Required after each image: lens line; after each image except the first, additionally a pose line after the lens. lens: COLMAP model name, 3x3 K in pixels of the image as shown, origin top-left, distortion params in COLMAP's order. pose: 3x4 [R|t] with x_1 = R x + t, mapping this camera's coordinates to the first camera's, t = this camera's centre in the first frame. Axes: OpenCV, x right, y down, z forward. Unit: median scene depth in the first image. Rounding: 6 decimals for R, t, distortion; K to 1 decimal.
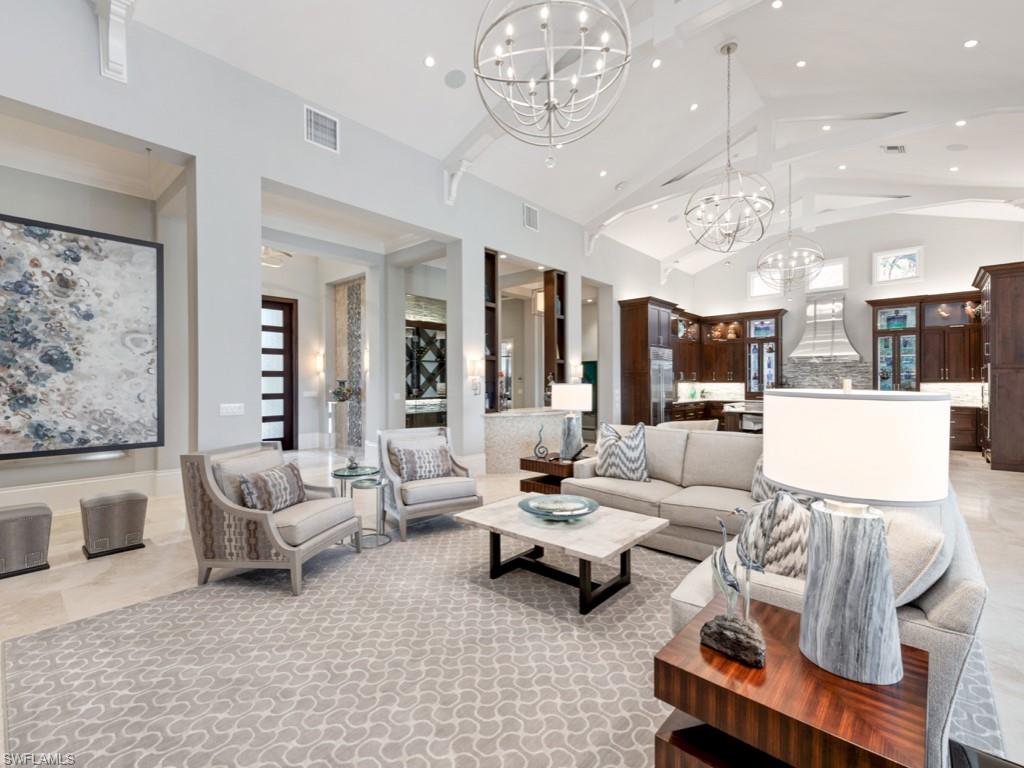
lens RADIAL K [[464.1, 0, 501.7], [0, 464.1, 383.8], [0, 0, 1]] dist [-0.001830, -0.000484]
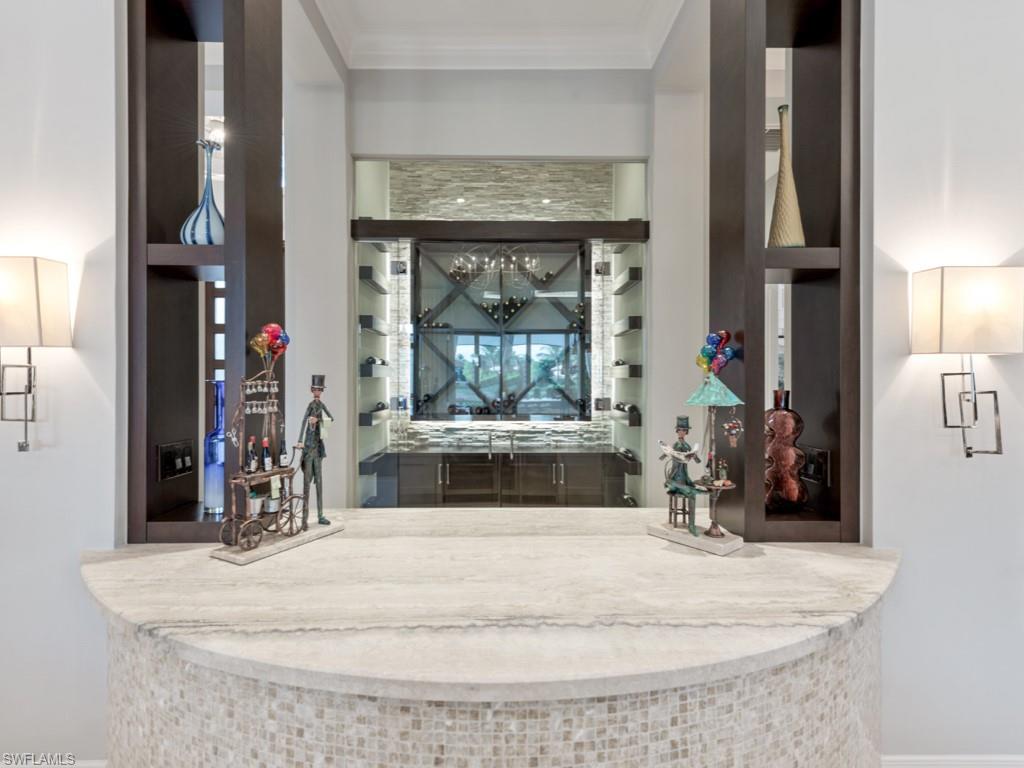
lens RADIAL K [[477.7, 0, 516.3], [0, 477.7, 378.8], [0, 0, 1]] dist [0.005632, -0.003454]
pose [[0.686161, 0.004545, -0.727436, 0.157253], [-0.006534, 0.999979, 0.000084, -0.004756], [0.727421, 0.004696, 0.686176, 0.720341]]
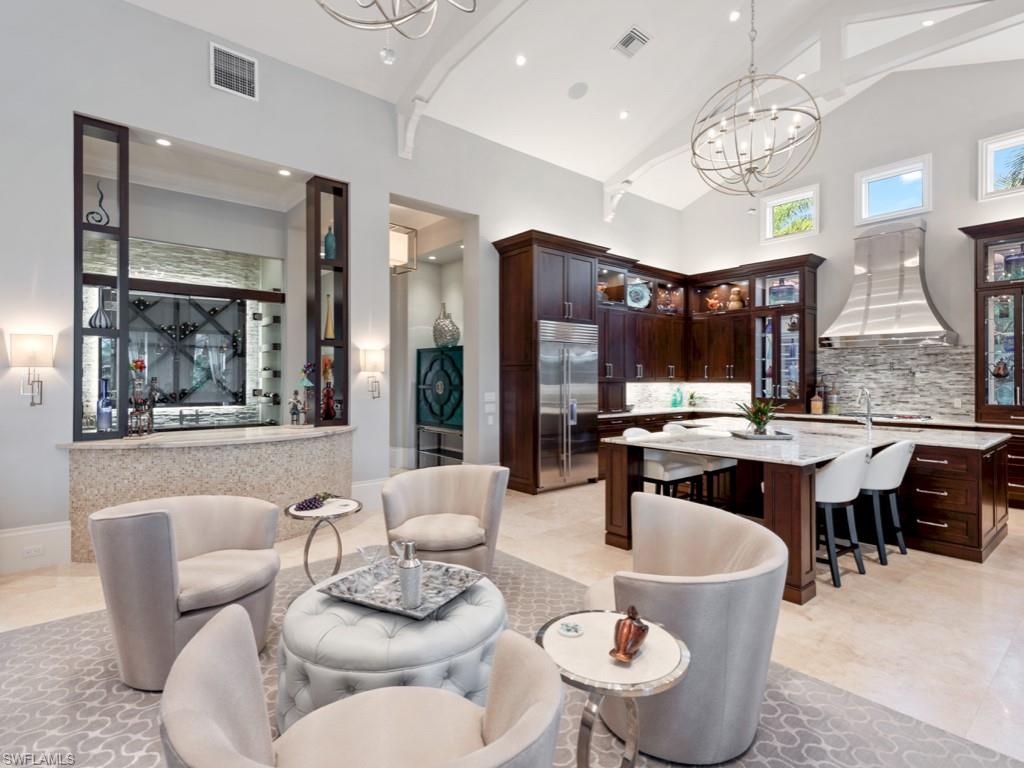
lens RADIAL K [[525.0, 0, 519.2], [0, 525.0, 377.3], [0, 0, 1]] dist [0.010786, 0.000203]
pose [[0.992318, 0.004171, -0.123646, 0.377695], [-0.005156, 0.999957, -0.007644, -0.002986], [0.123609, 0.008222, 0.992297, 0.355088]]
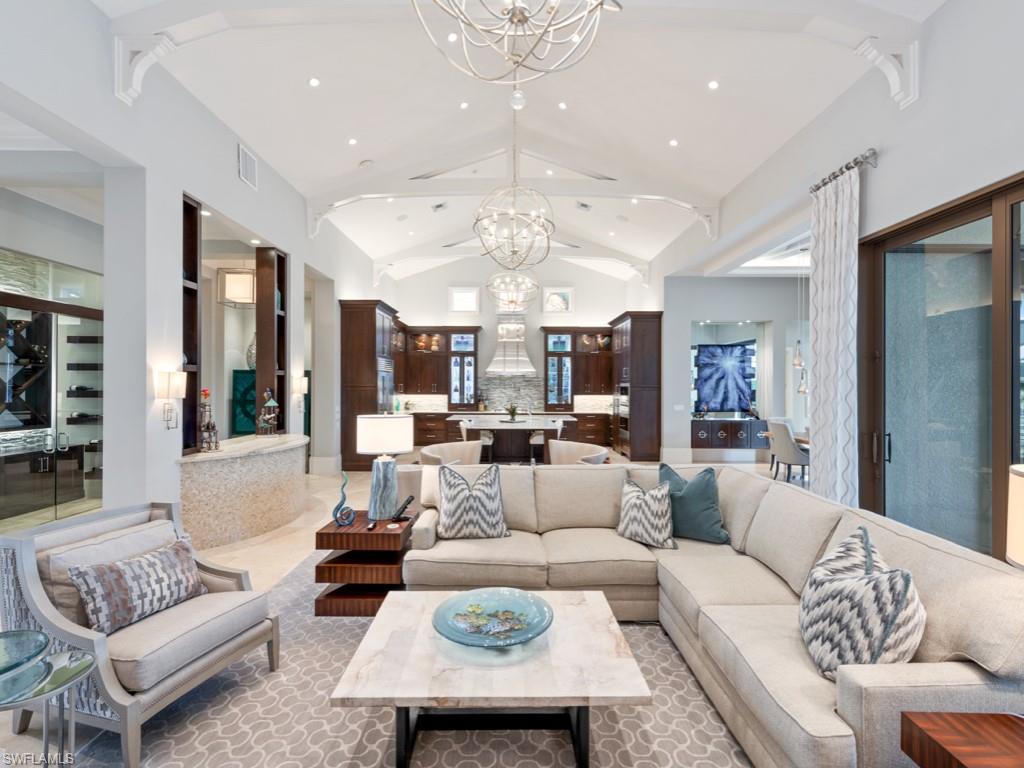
lens RADIAL K [[477.7, 0, 514.4], [0, 477.7, 383.9], [0, 0, 1]] dist [0.005632, -0.003454]
pose [[0.726539, 0.007575, 0.687083, -0.113180], [-0.003593, 0.999967, -0.007225, -0.022907], [-0.687116, 0.002781, 0.726543, 0.162324]]
